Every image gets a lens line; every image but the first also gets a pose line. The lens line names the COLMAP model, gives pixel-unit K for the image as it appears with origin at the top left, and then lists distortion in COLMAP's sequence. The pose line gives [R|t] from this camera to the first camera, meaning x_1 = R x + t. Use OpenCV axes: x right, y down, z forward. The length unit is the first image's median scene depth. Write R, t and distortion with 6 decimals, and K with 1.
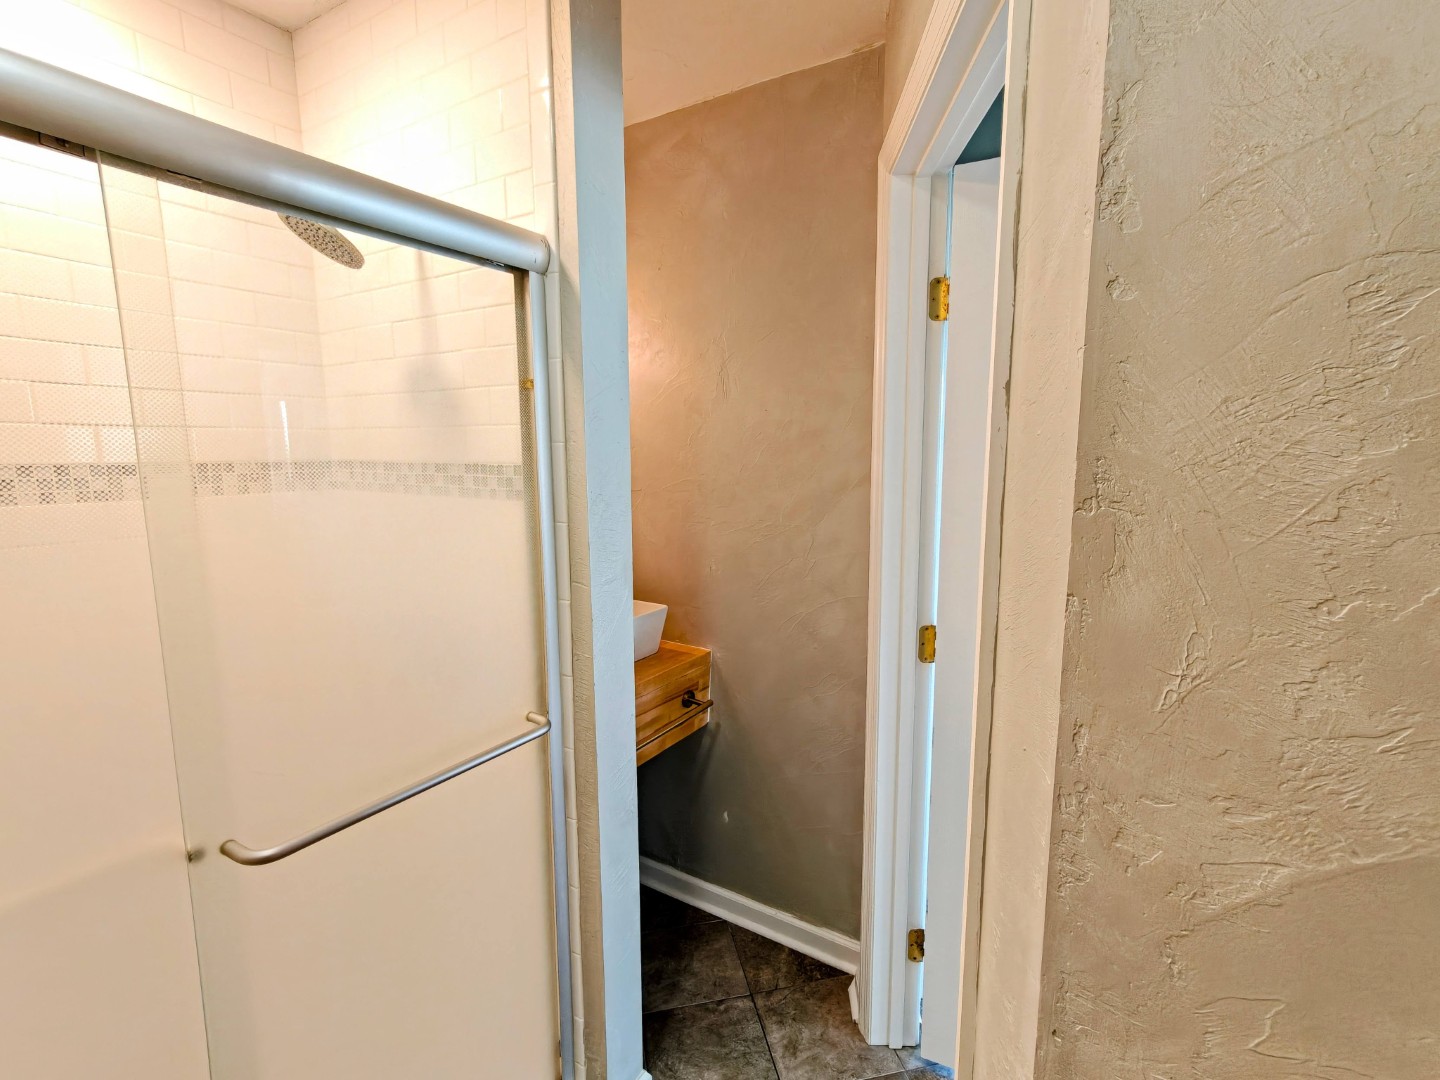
lens RADIAL K [[674.9, 0, 721.8], [0, 674.9, 541.3], [0, 0, 1]] dist [0.000384, 0.001336]
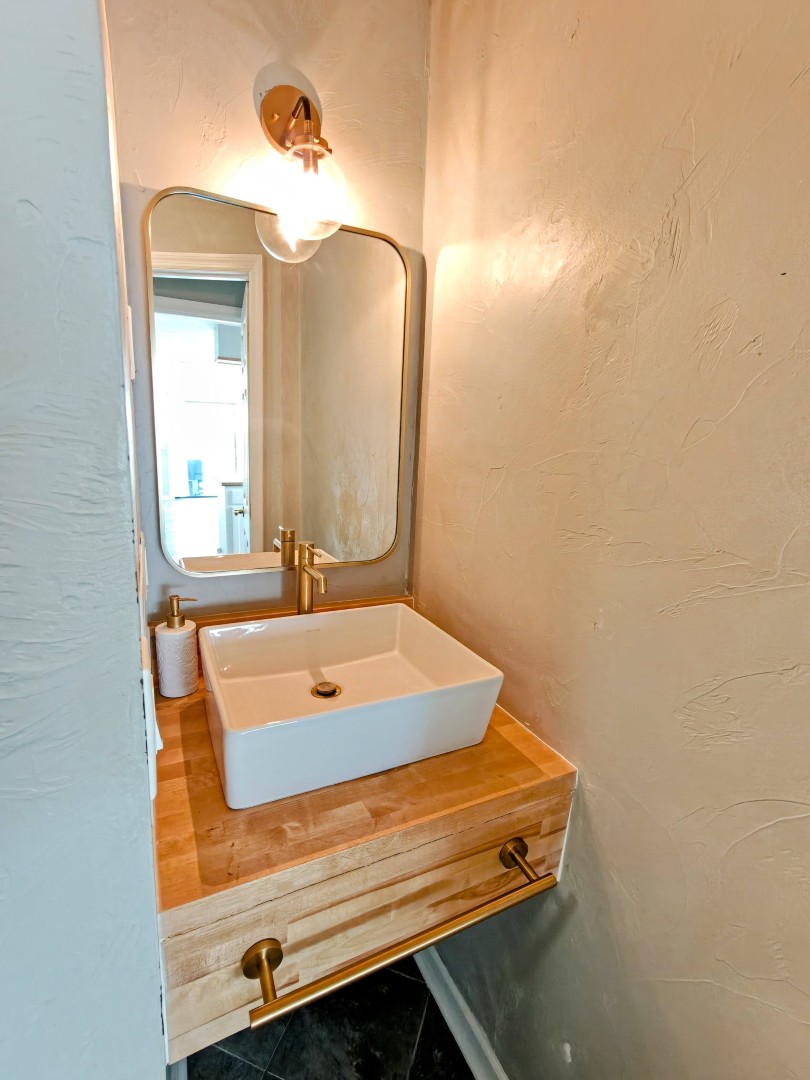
lens RADIAL K [[506.1, 0, 403.7], [0, 506.1, 542.9], [0, 0, 1]] dist [0.000384, 0.001336]
pose [[0.858321, 0.139491, -0.493788, 0.040770], [-0.109418, 0.989962, 0.089461, -0.041793], [0.501310, -0.022757, 0.864968, 0.587970]]
